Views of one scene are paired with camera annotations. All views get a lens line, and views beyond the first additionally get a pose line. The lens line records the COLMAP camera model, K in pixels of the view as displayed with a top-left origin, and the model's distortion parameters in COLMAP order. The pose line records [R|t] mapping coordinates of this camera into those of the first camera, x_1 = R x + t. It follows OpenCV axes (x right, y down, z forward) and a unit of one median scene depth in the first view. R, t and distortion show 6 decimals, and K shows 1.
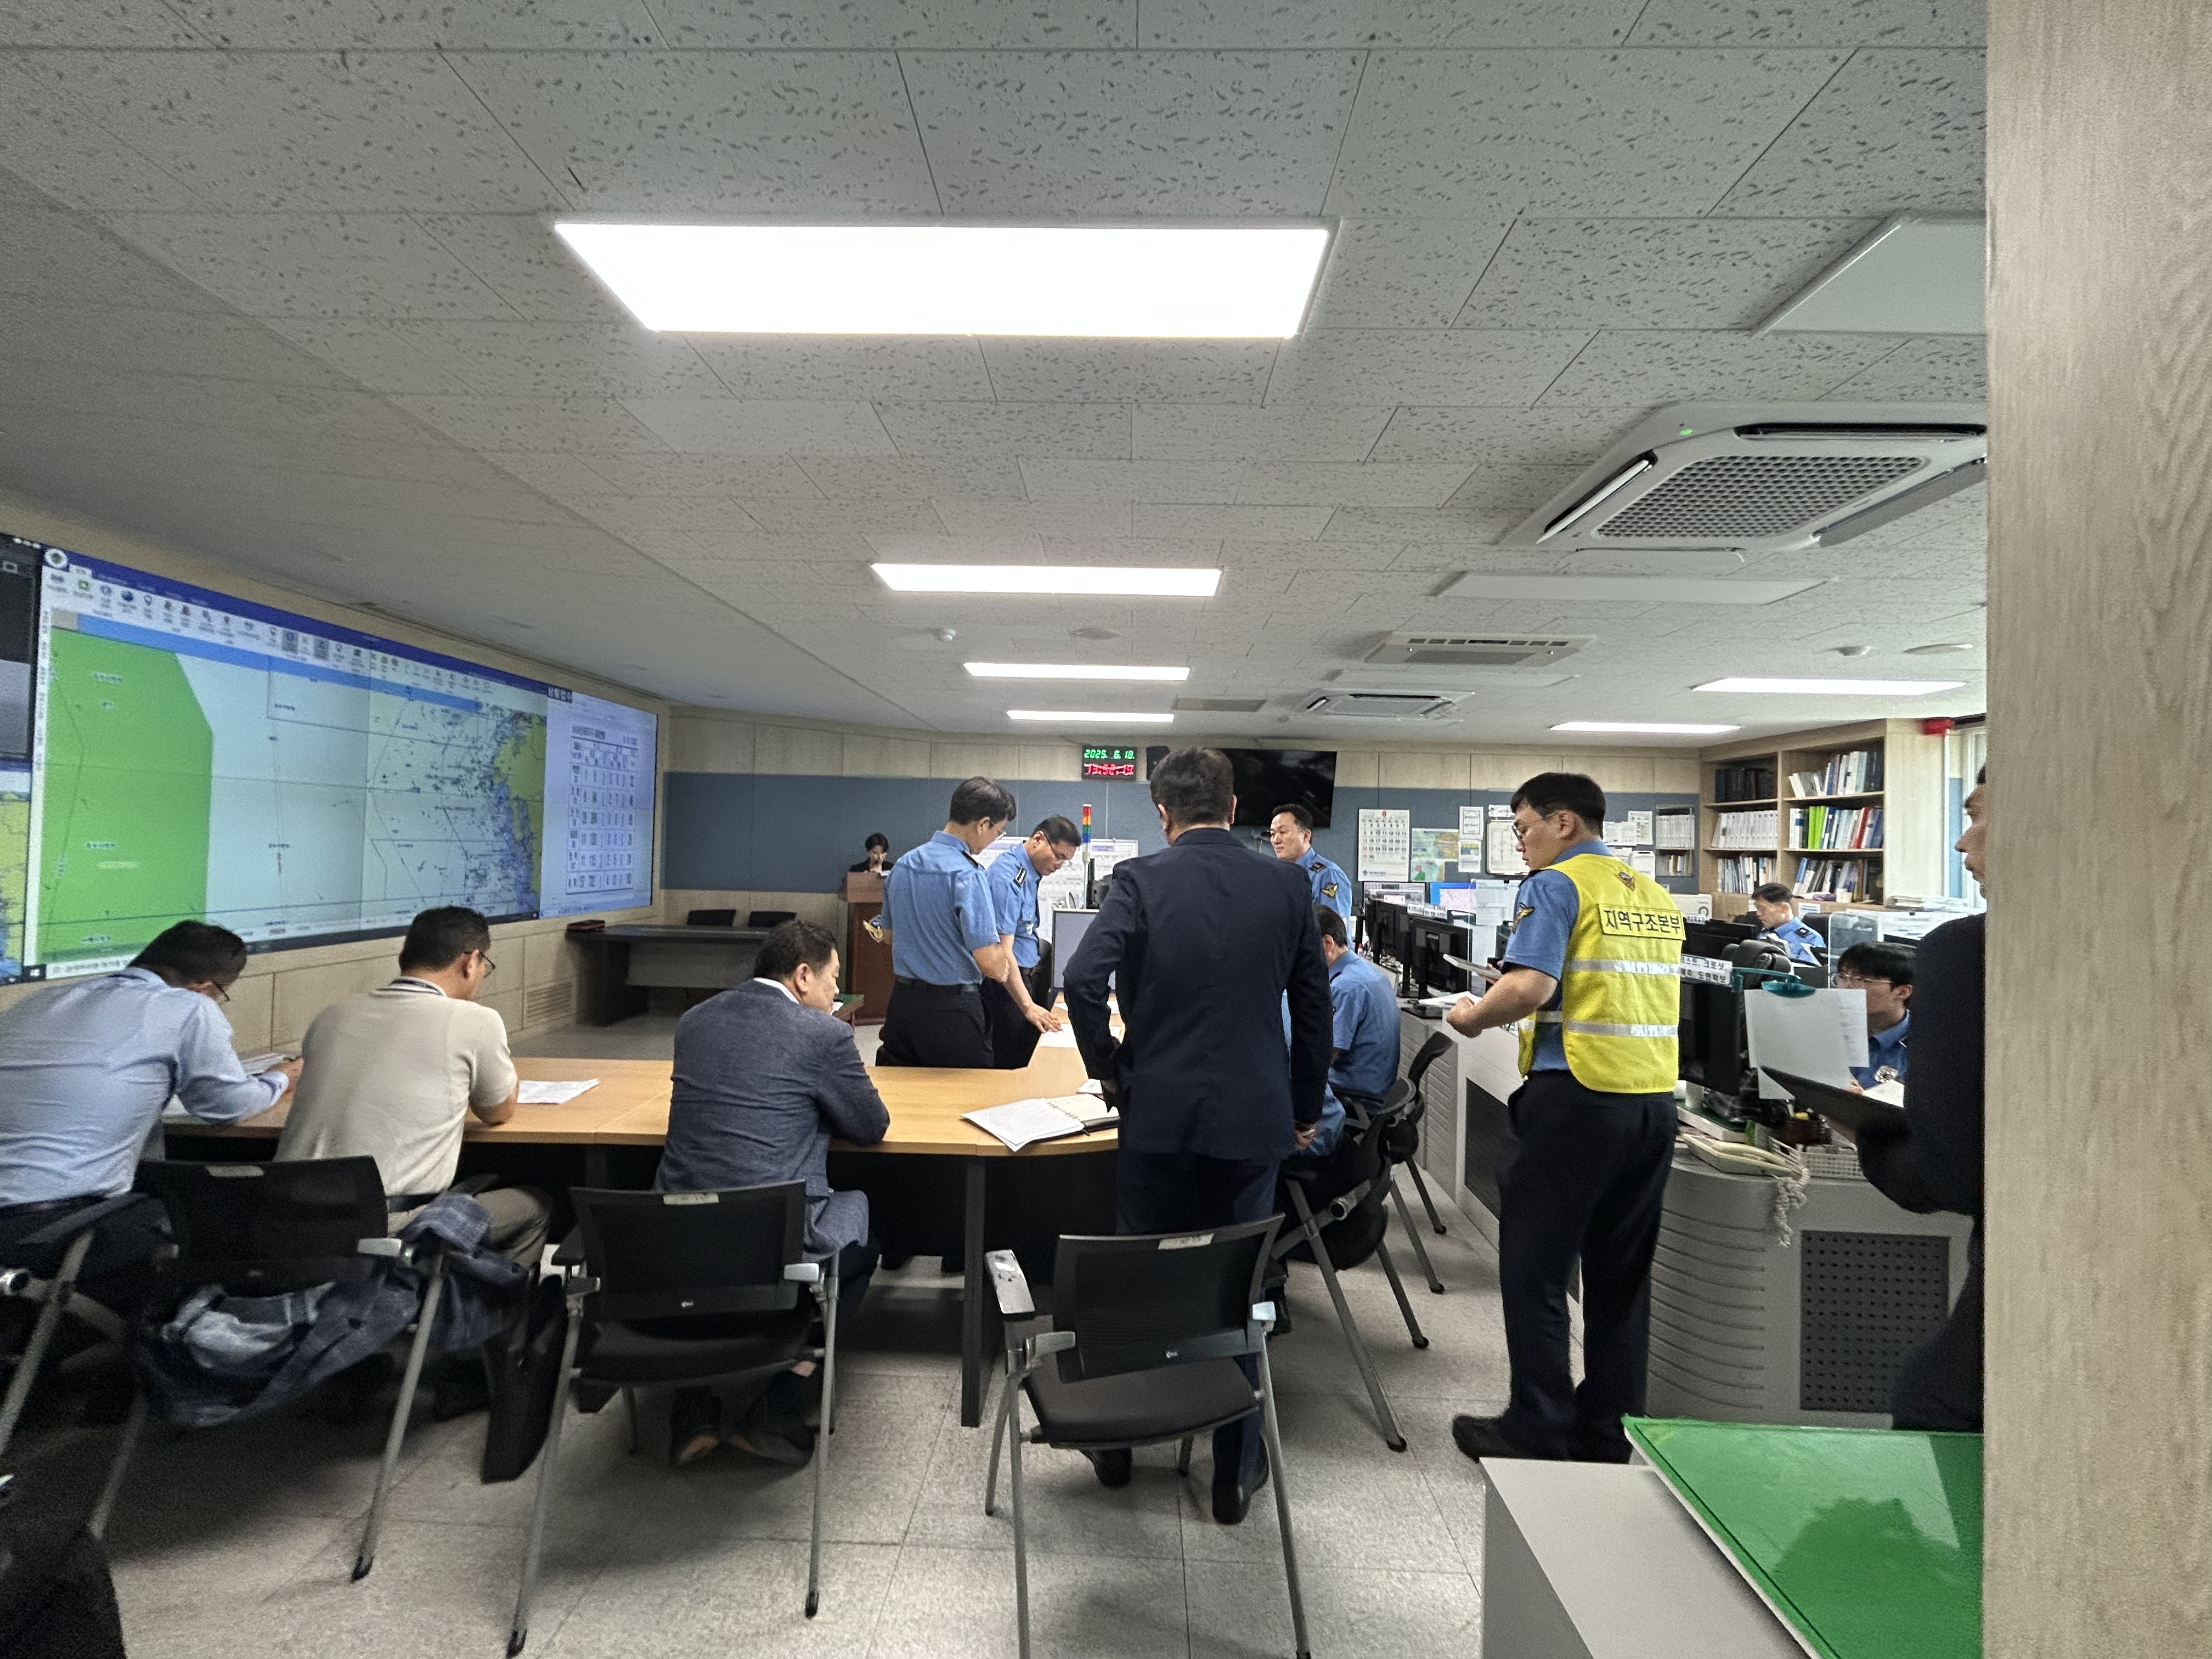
lens RADIAL K [[886.8, 0, 1106.3], [0, 886.8, 823.9], [0, 0, 1]] dist [-0.003566, 0.000418]
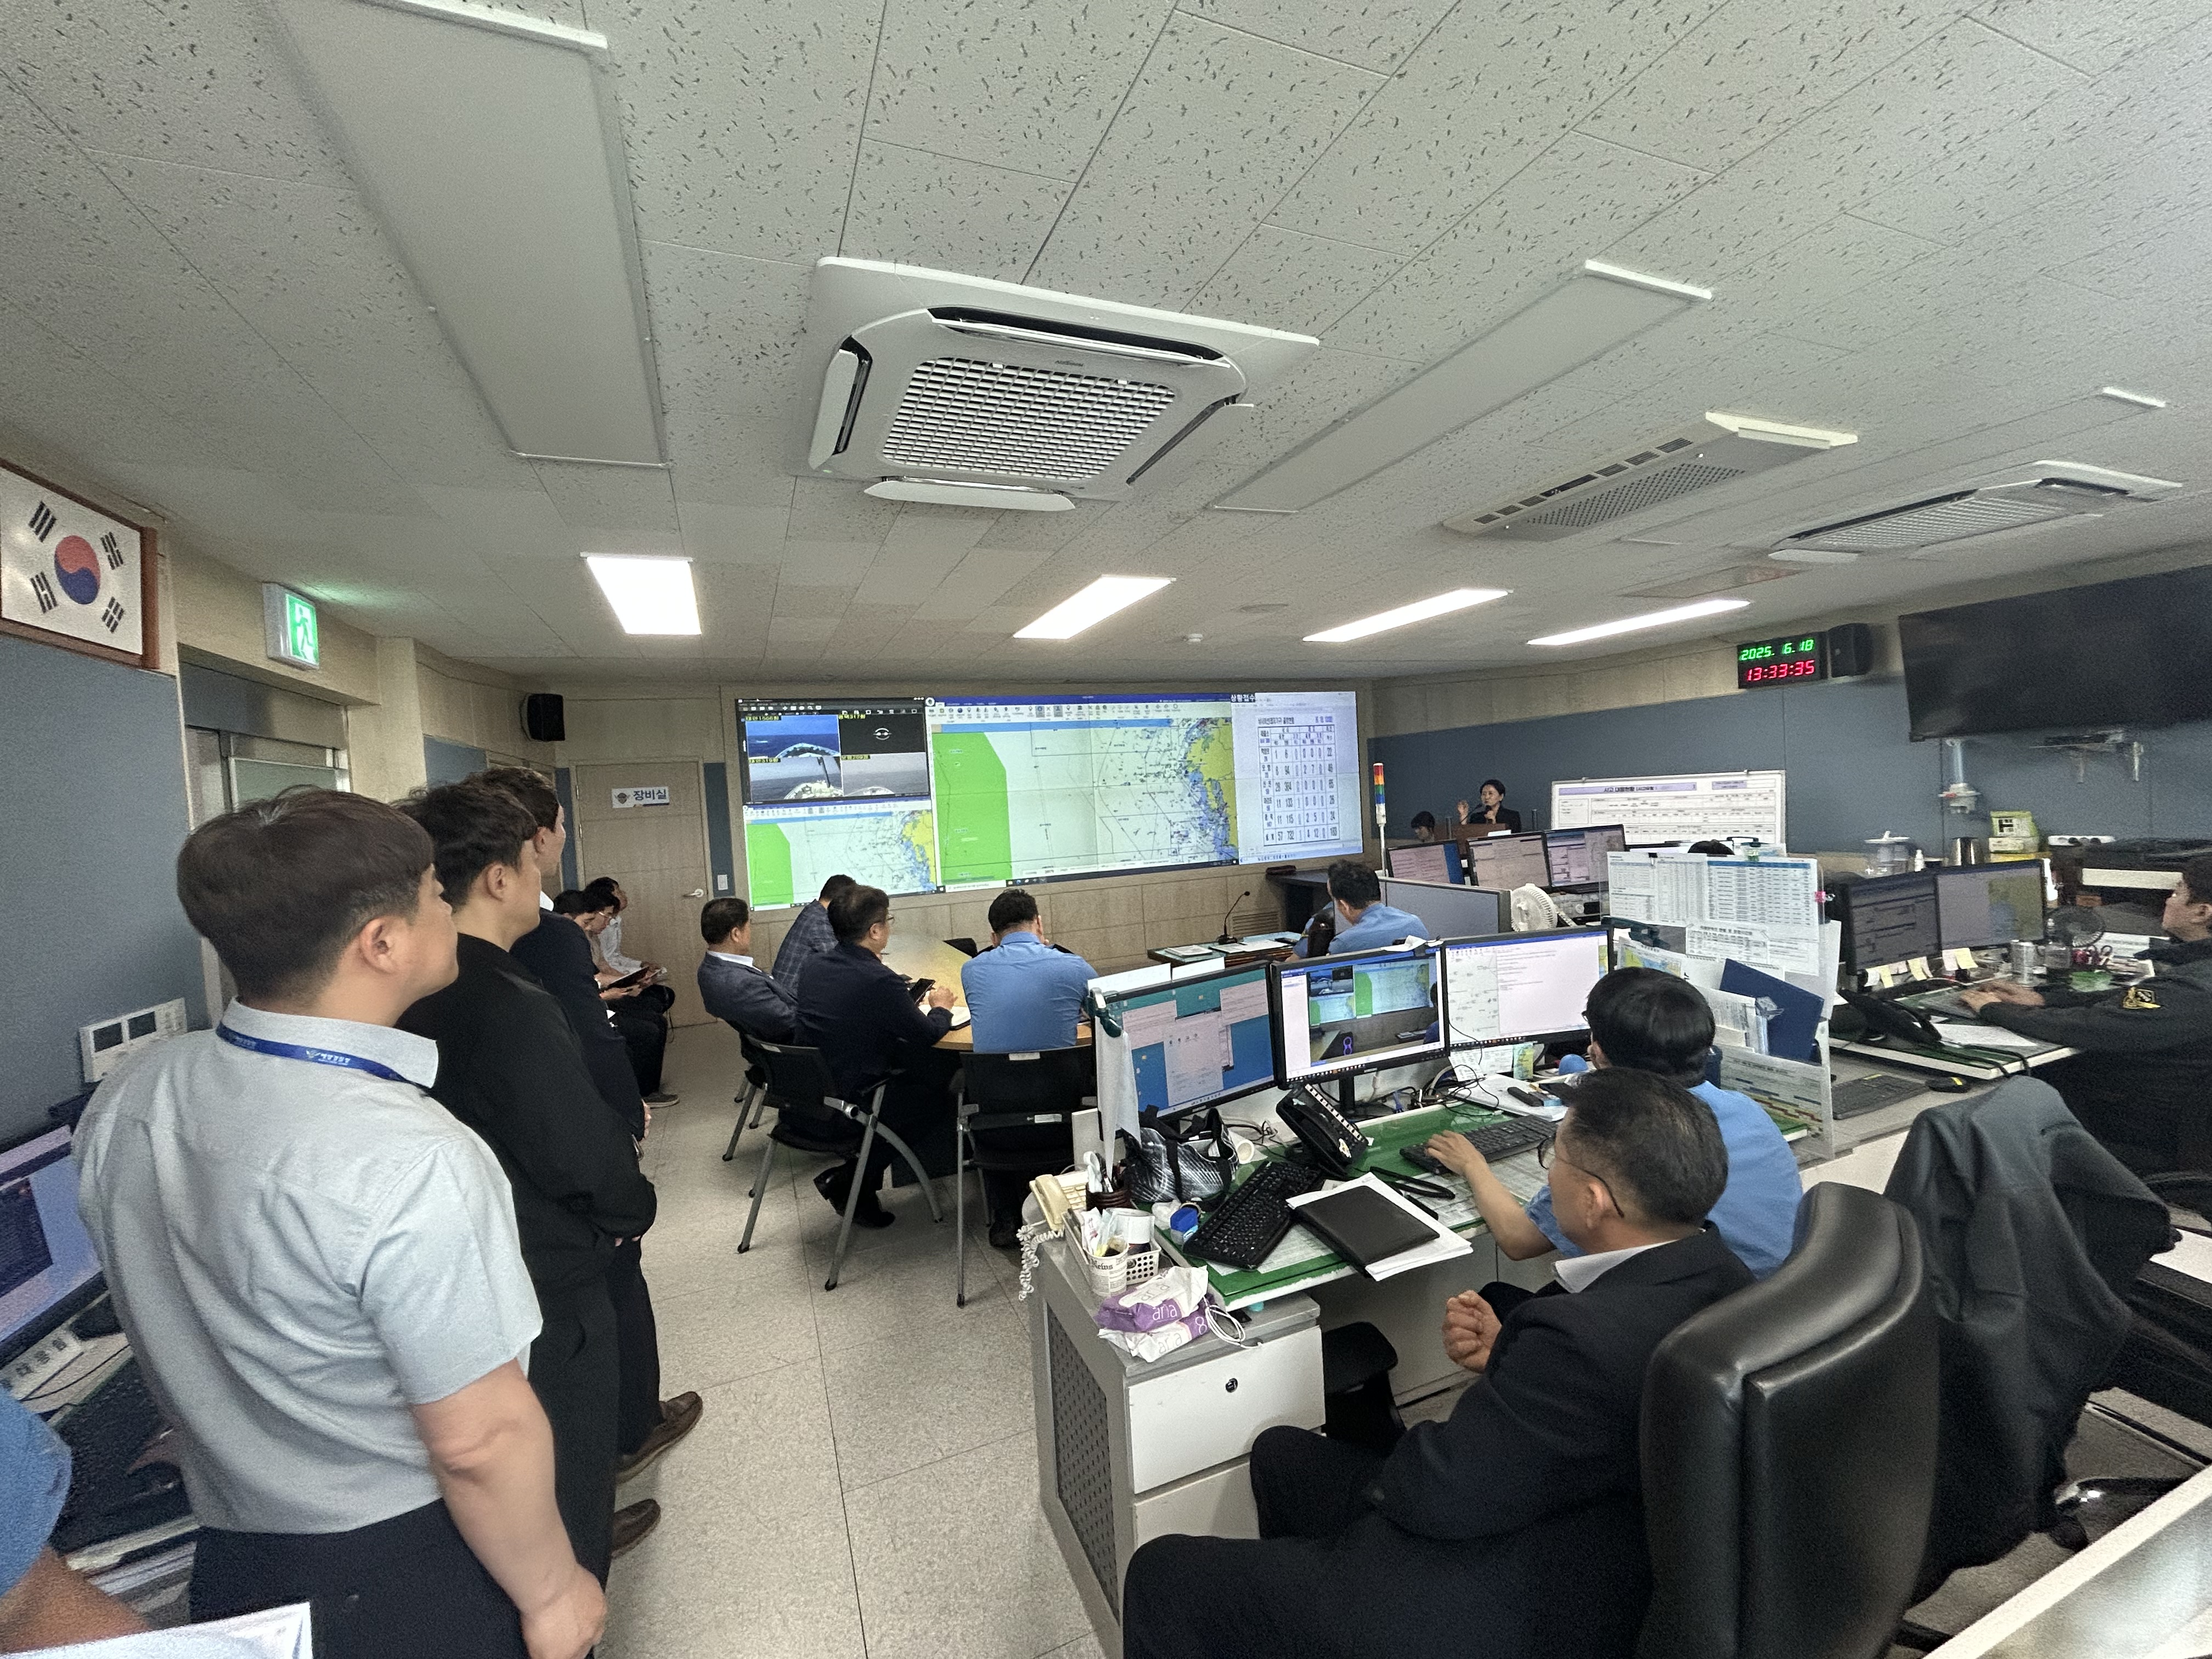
lens RADIAL K [[886.8, 0, 1107.7], [0, 886.8, 834.5], [0, 0, 1]] dist [-0.003566, 0.000418]
pose [[0.416004, -0.008464, -0.909323, 0.586362], [0.089643, 0.995468, 0.031745, -0.001632], [0.904933, -0.094720, 0.414878, 0.269033]]
